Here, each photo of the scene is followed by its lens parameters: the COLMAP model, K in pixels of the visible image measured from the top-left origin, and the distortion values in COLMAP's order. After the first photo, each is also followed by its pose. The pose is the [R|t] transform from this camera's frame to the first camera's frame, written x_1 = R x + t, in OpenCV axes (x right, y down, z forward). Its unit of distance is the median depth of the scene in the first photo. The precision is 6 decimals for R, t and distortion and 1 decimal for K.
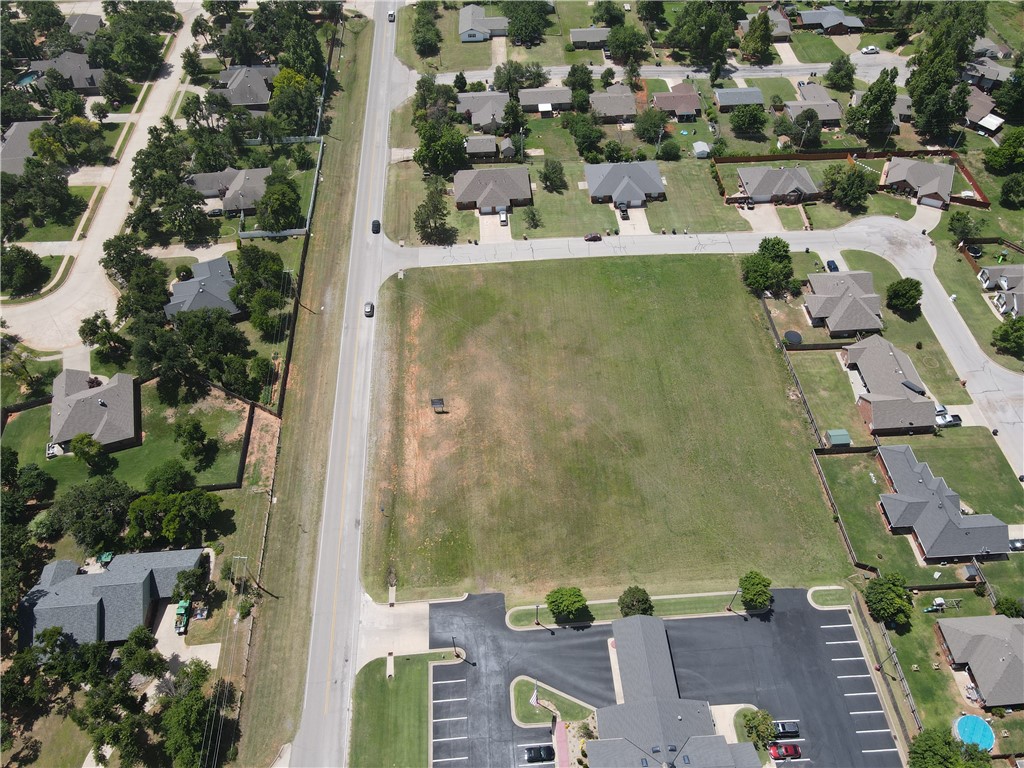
lens RADIAL K [[756.0, 0, 510.4], [0, 756.0, 383.9], [0, 0, 1]] dist [-0.005688, 0.035840]
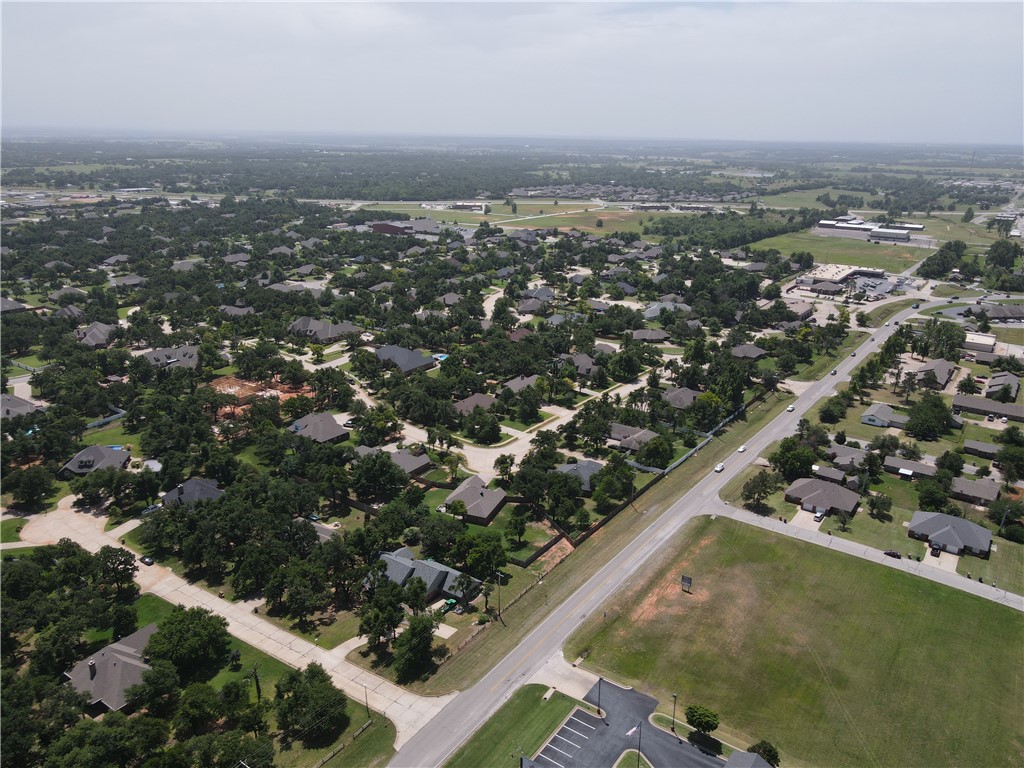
lens RADIAL K [[758.4, 0, 514.3], [0, 758.4, 384.4], [0, 0, 1]] dist [-0.009960, 0.042540]
pose [[0.776484, 0.232169, -0.585808, 0.324033], [-0.510553, 0.776683, -0.368917, 0.363468], [0.369336, 0.585544, 0.721616, -0.175626]]
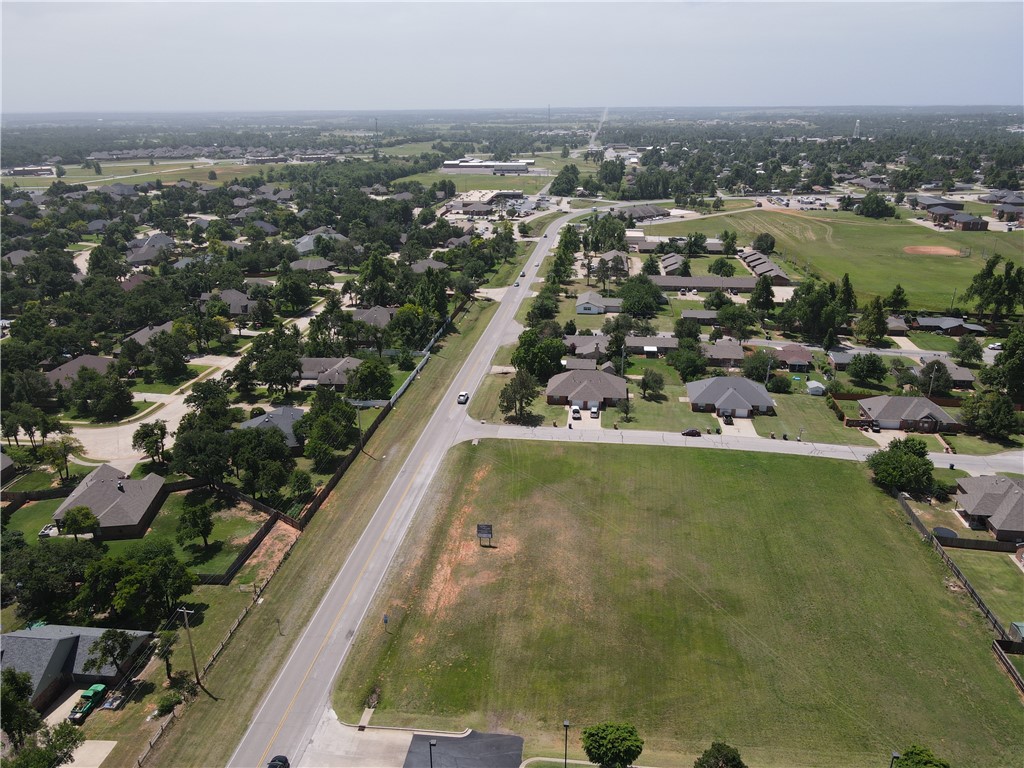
lens RADIAL K [[756.0, 0, 510.4], [0, 756.0, 383.9], [0, 0, 1]] dist [-0.005688, 0.035840]
pose [[0.981464, 0.076351, -0.175780, 0.061616], [-0.155379, 0.853933, -0.496644, 0.283873], [0.112185, 0.514751, 0.849968, 0.214433]]
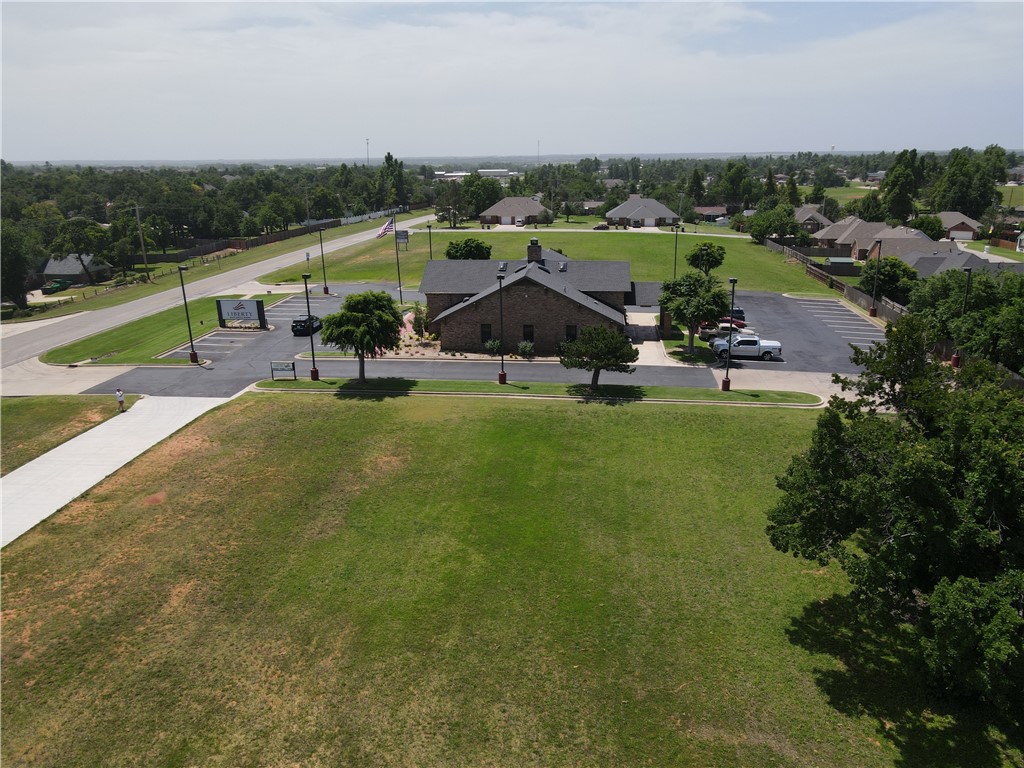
lens RADIAL K [[756.0, 0, 510.4], [0, 756.0, 383.9], [0, 0, 1]] dist [-0.005688, 0.035840]
pose [[0.983256, 0.059025, -0.172407, 0.212036], [-0.145833, 0.822185, -0.550222, 0.670903], [0.109274, 0.566152, 0.817026, 0.320457]]
